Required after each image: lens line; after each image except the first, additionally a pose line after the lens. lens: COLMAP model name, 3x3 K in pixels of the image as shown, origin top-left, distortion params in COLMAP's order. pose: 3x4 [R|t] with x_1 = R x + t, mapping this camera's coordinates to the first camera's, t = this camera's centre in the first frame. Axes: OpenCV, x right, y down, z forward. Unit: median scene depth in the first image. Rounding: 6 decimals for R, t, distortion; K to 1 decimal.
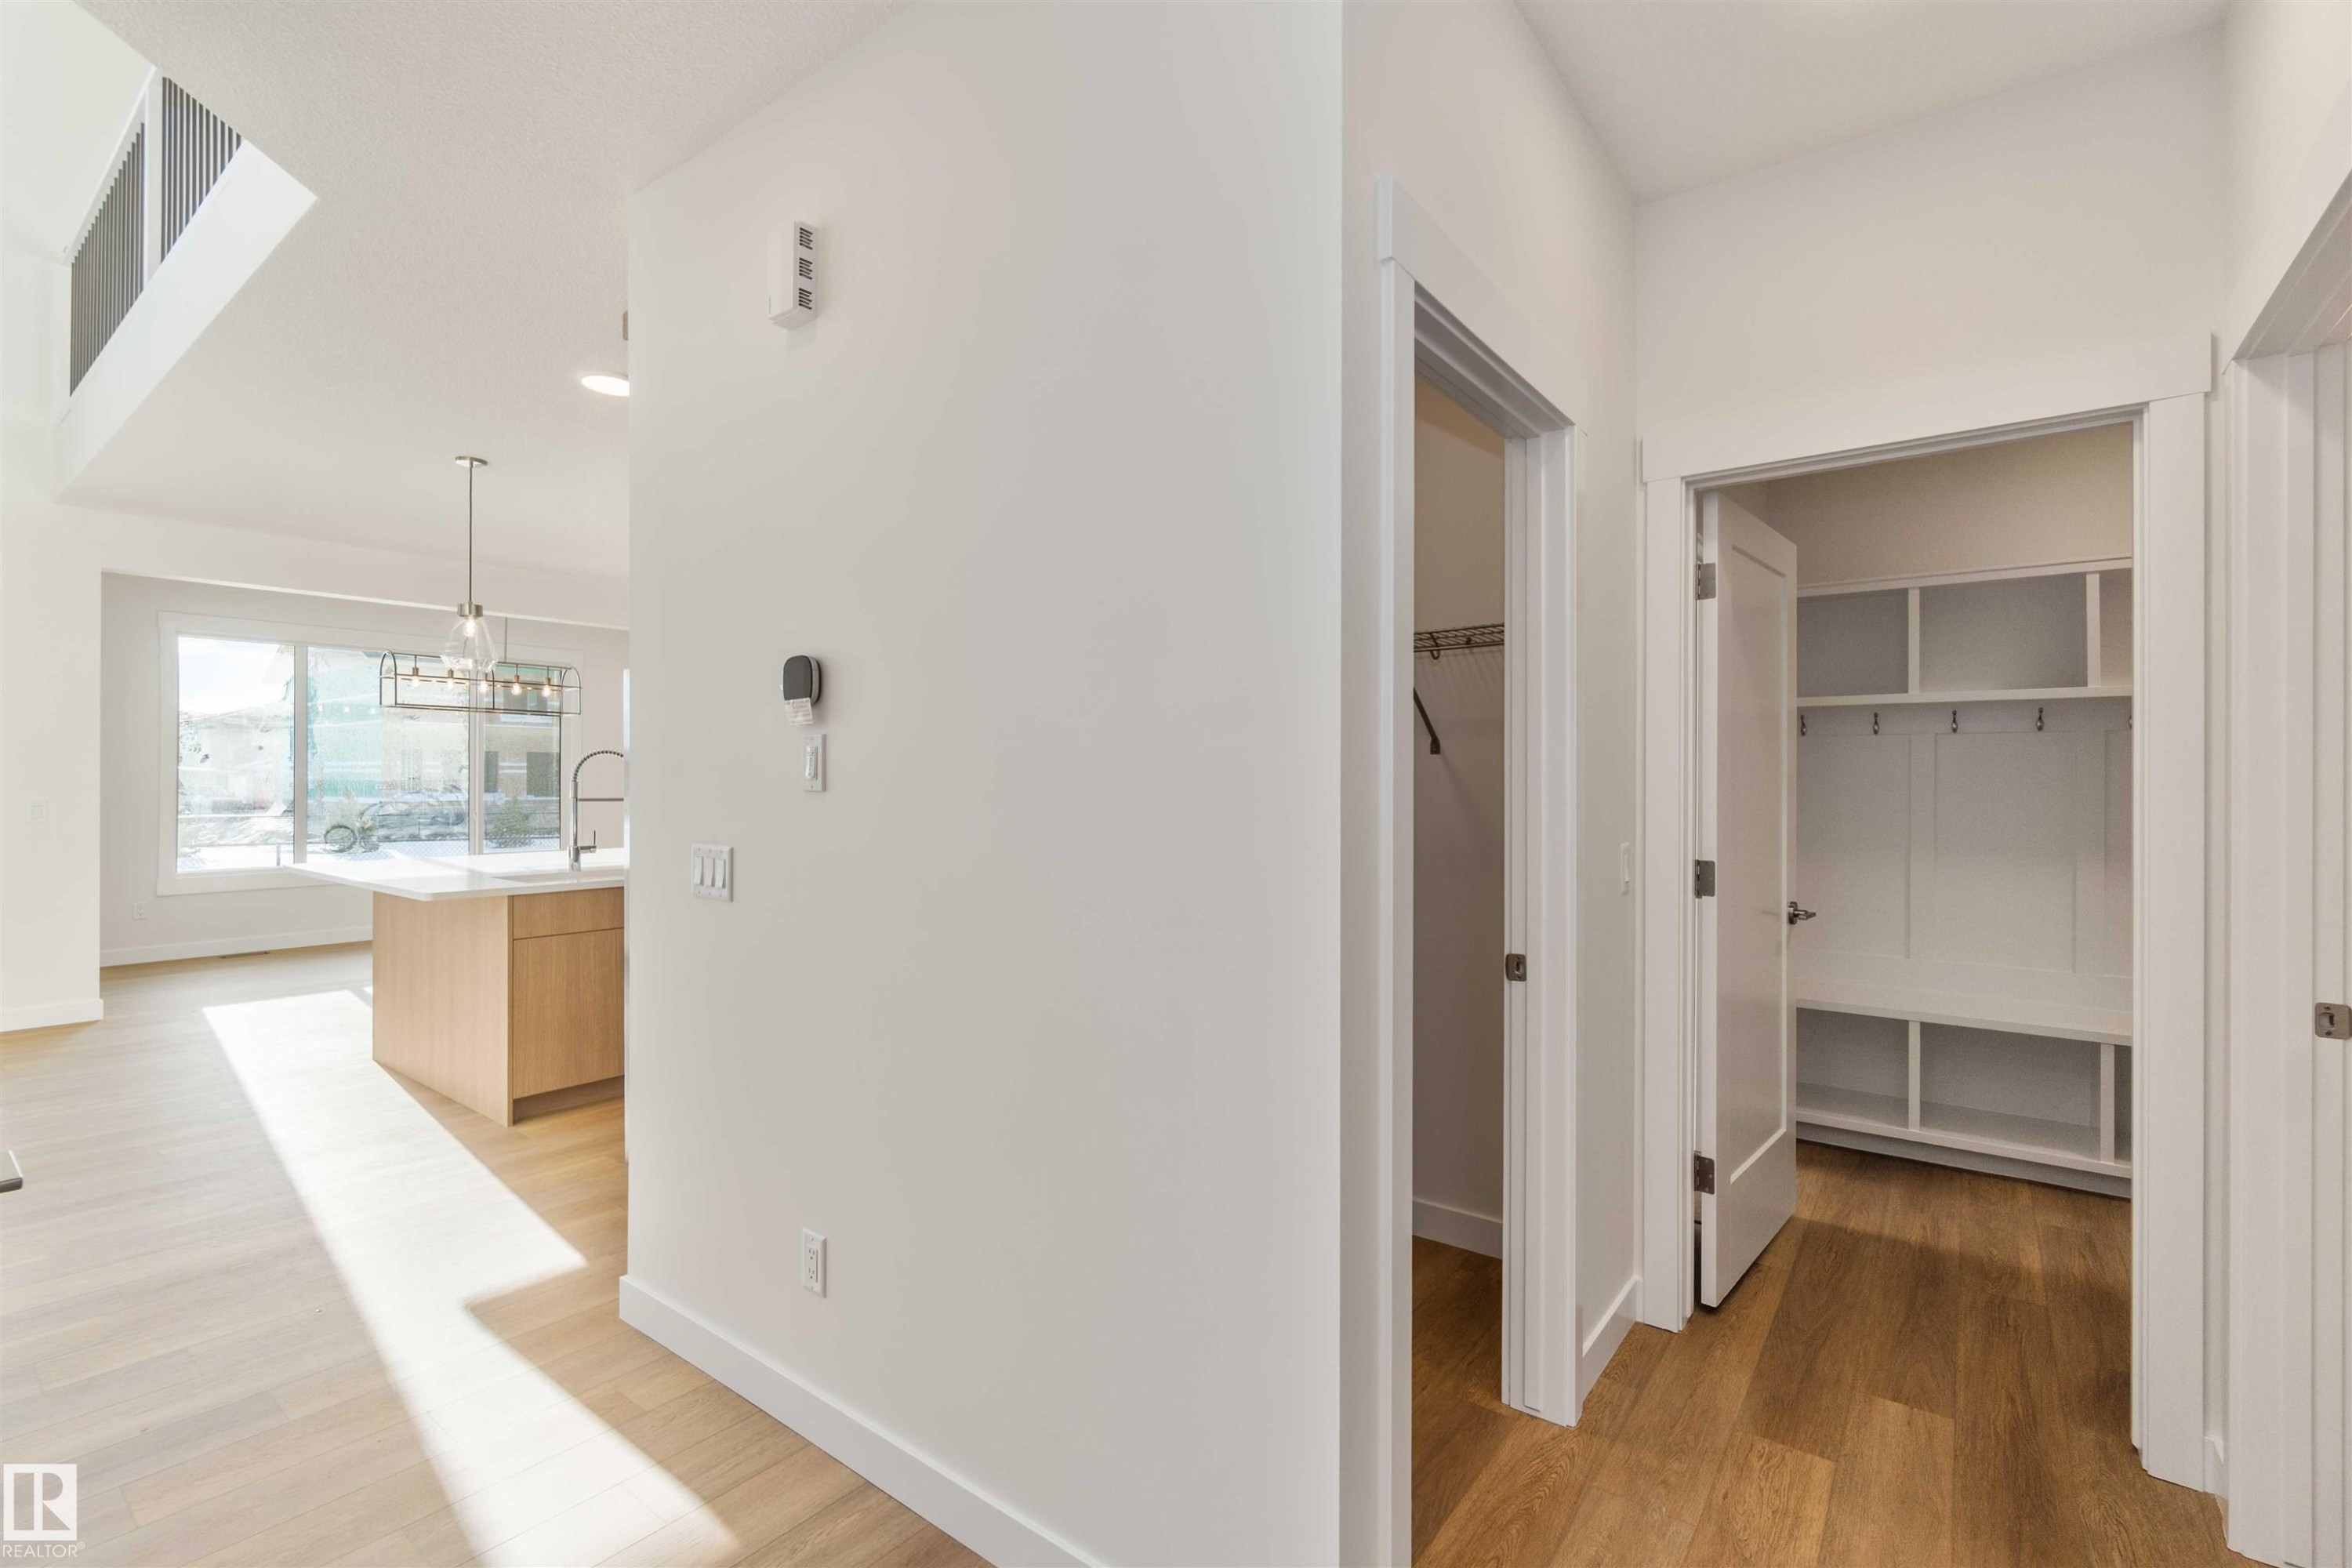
lens RADIAL K [[1041.1, 0, 1168.8], [0, 1041.1, 782.0], [0, 0, 1]] dist [-0.001763, -0.000073]
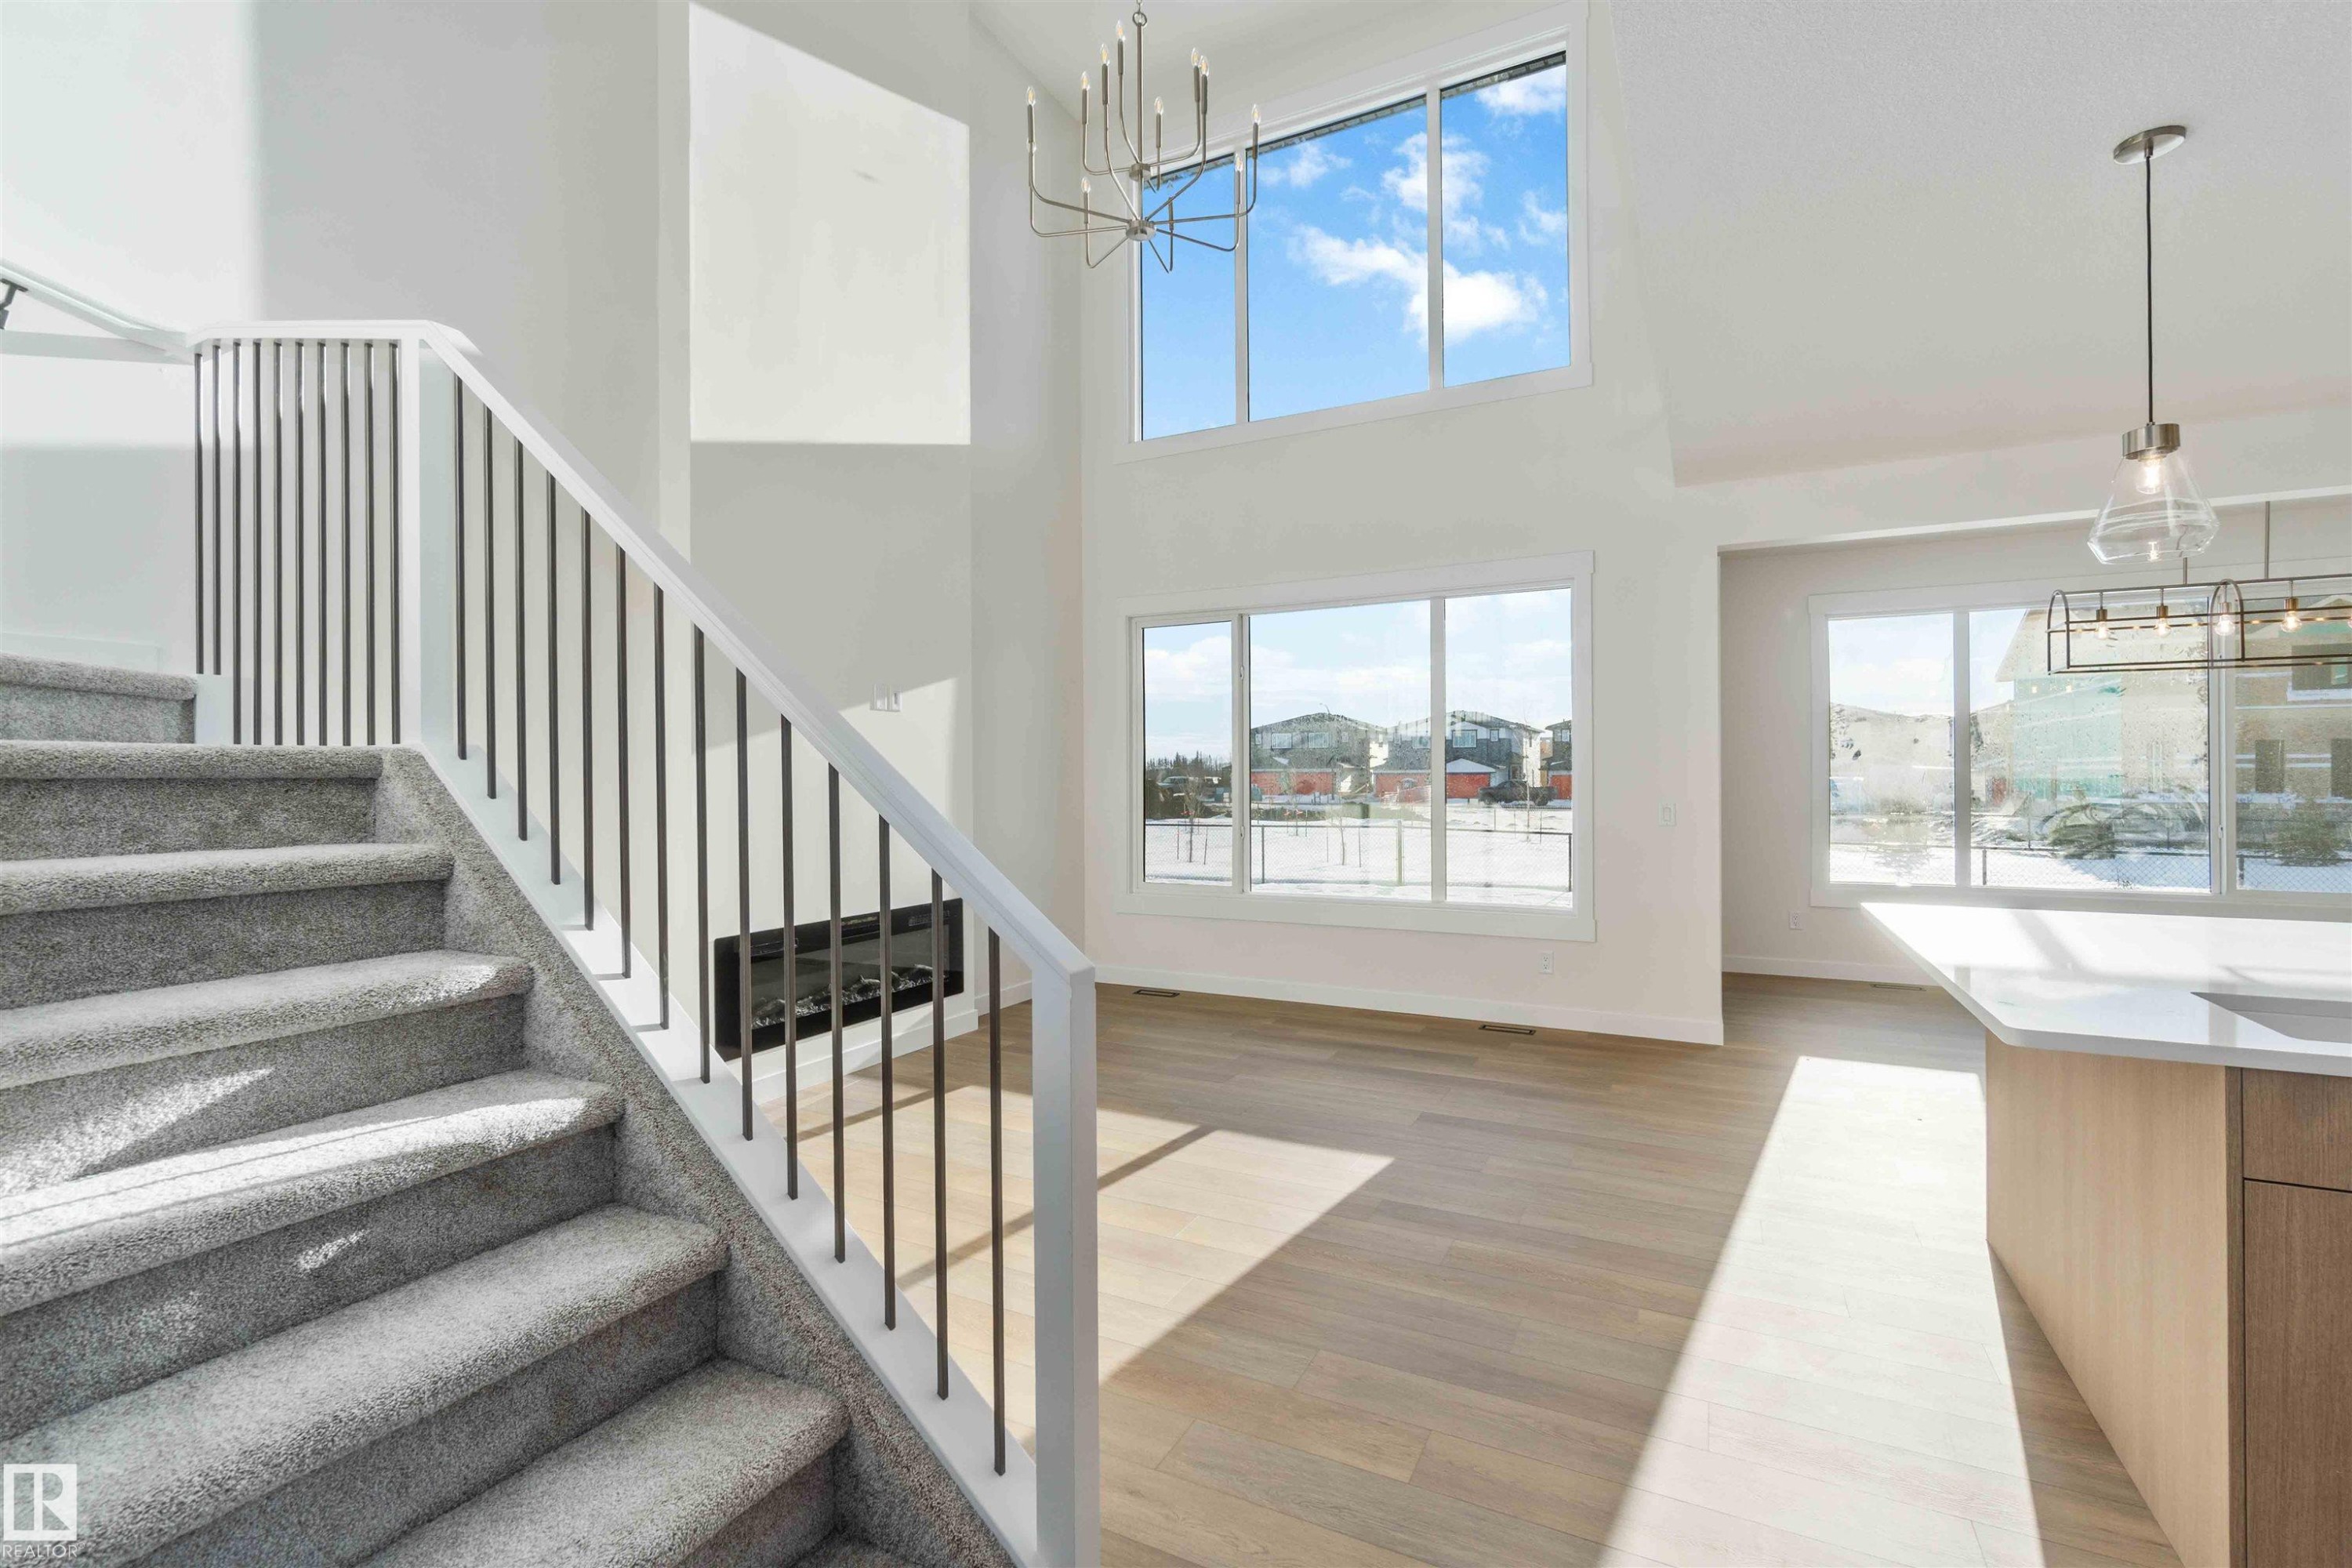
lens RADIAL K [[1050.3, 0, 1171.4], [0, 1050.3, 775.0], [0, 0, 1]] dist [-0.001989, -0.000110]
pose [[0.179462, -0.007846, -0.983734, -0.174264], [0.003391, 0.999967, -0.007357, -0.001270], [0.983759, -0.002015, 0.179482, 0.297024]]
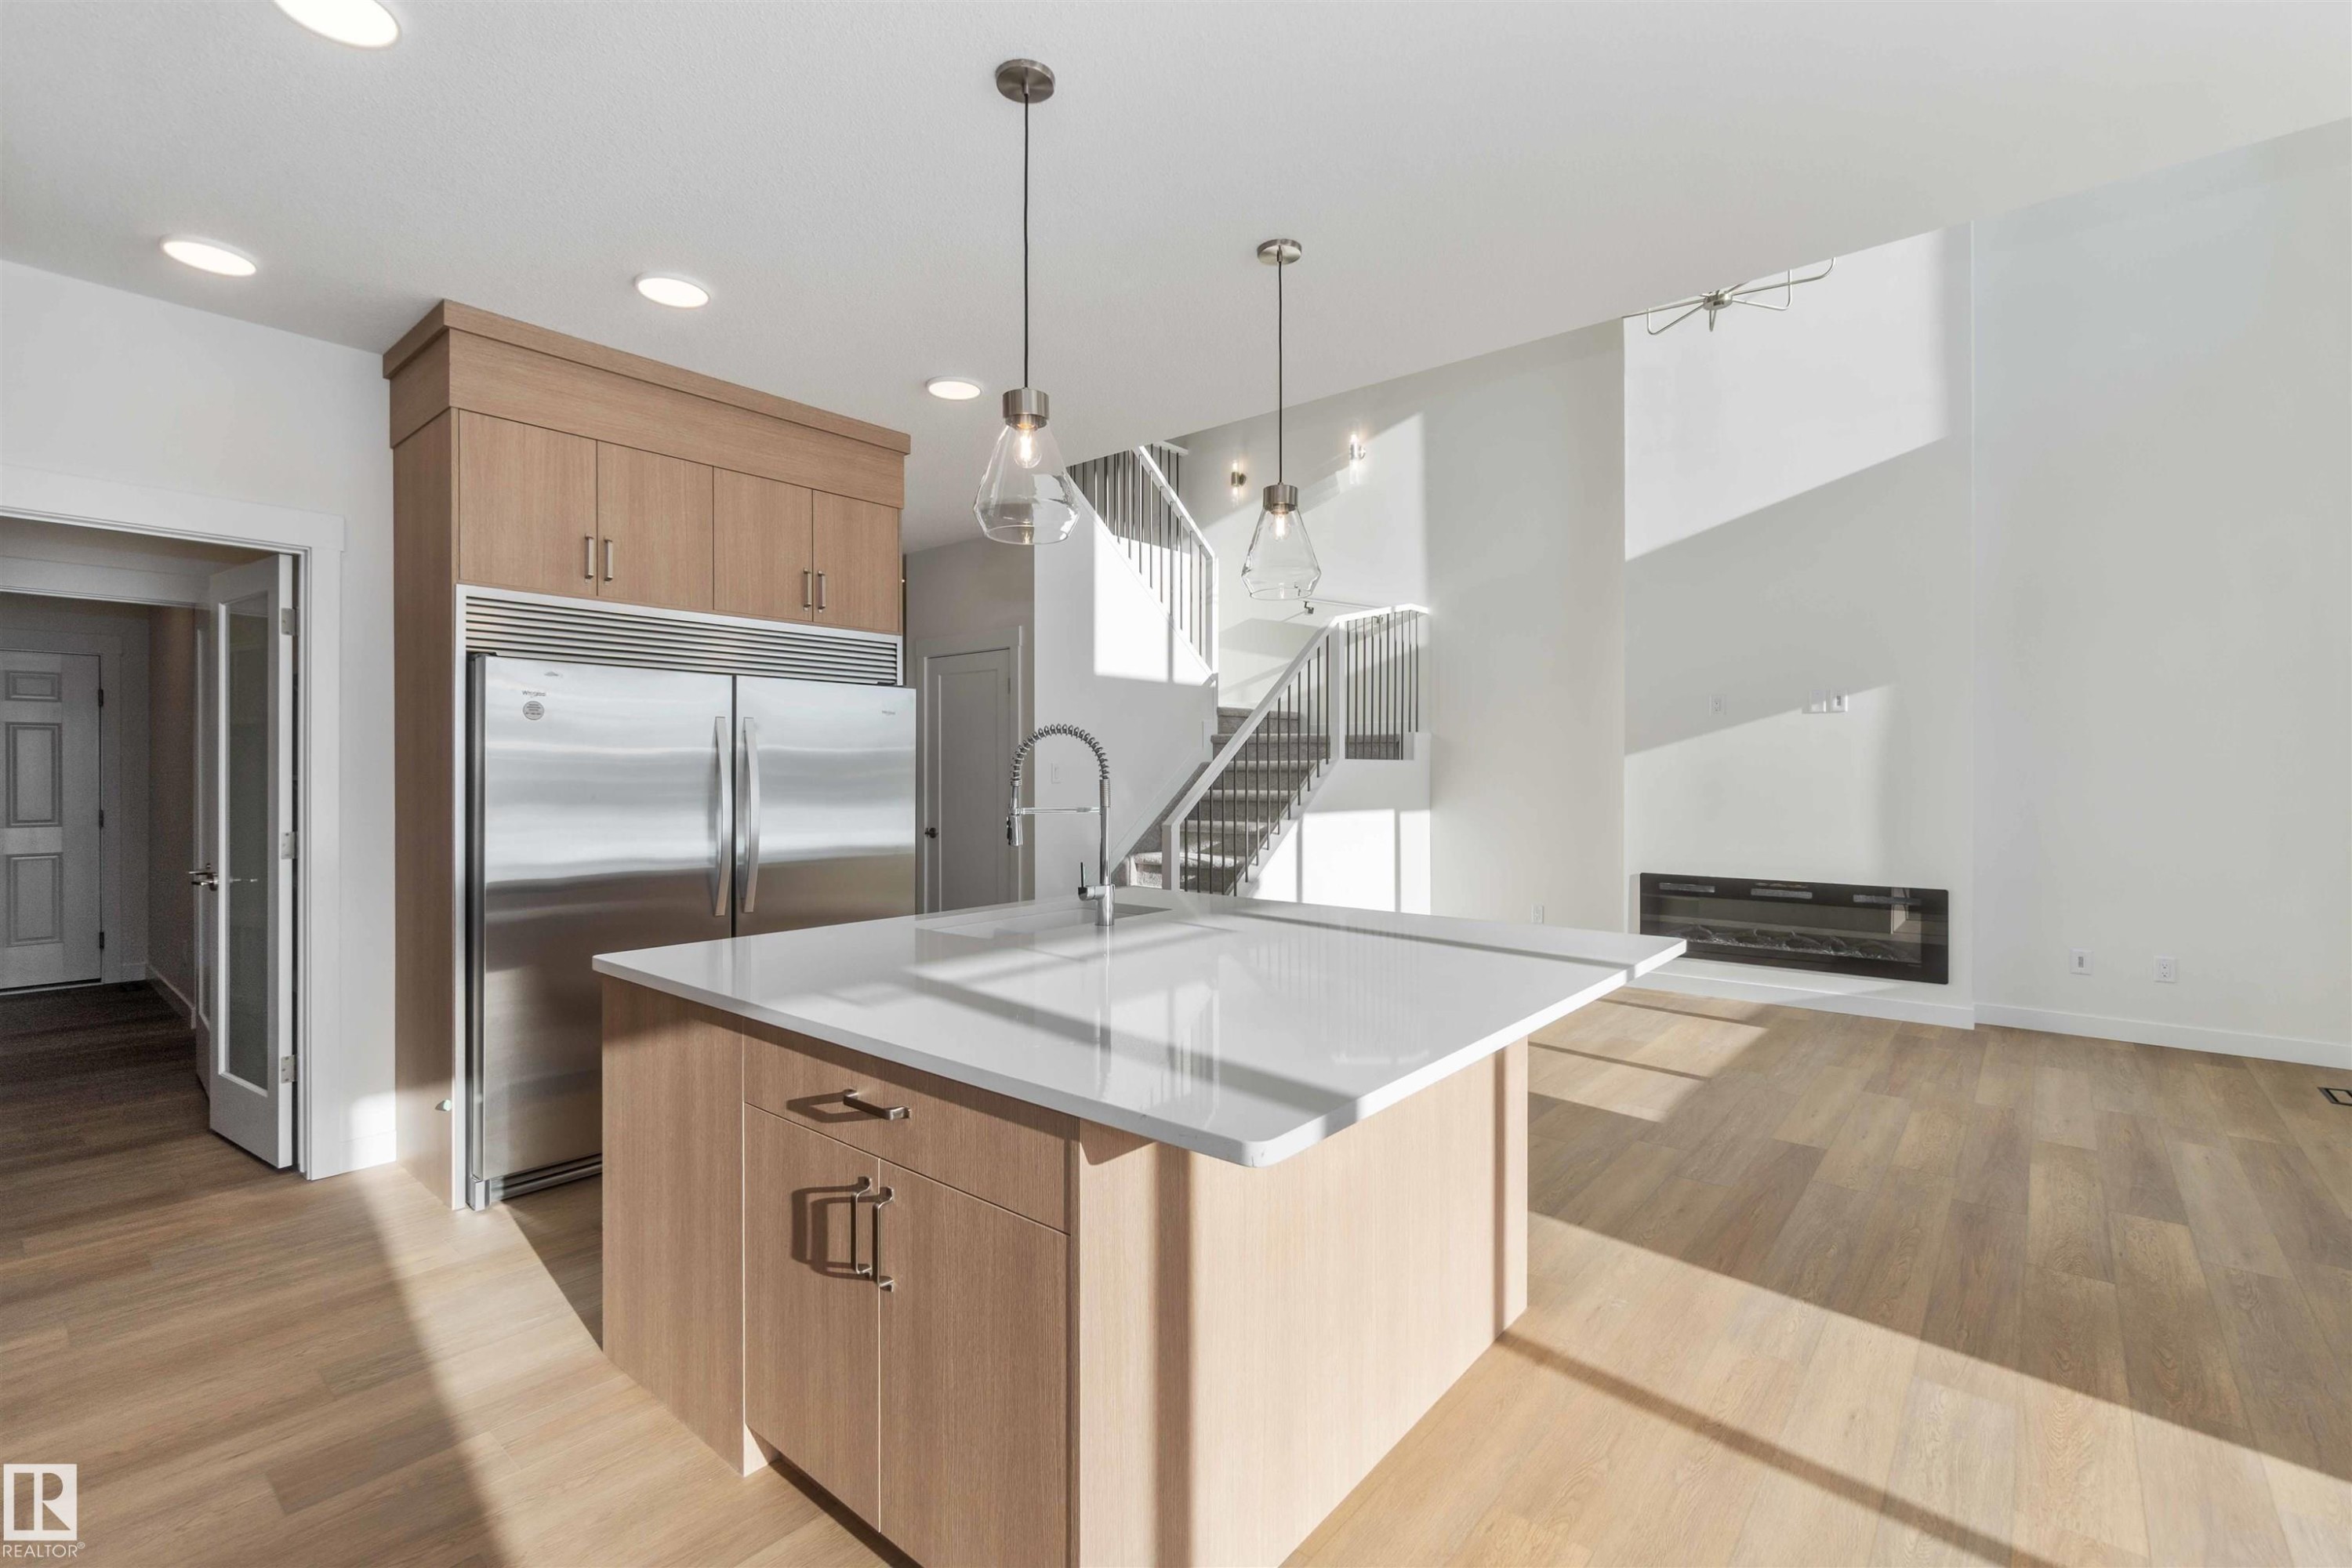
lens RADIAL K [[1041.1, 0, 1168.8], [0, 1041.1, 782.0], [0, 0, 1]] dist [-0.001763, -0.000073]
pose [[-0.998918, -0.003045, 0.046410, -0.416718], [-0.002486, 0.999924, 0.012098, -0.004551], [-0.046444, 0.011969, -0.998849, 1.036595]]
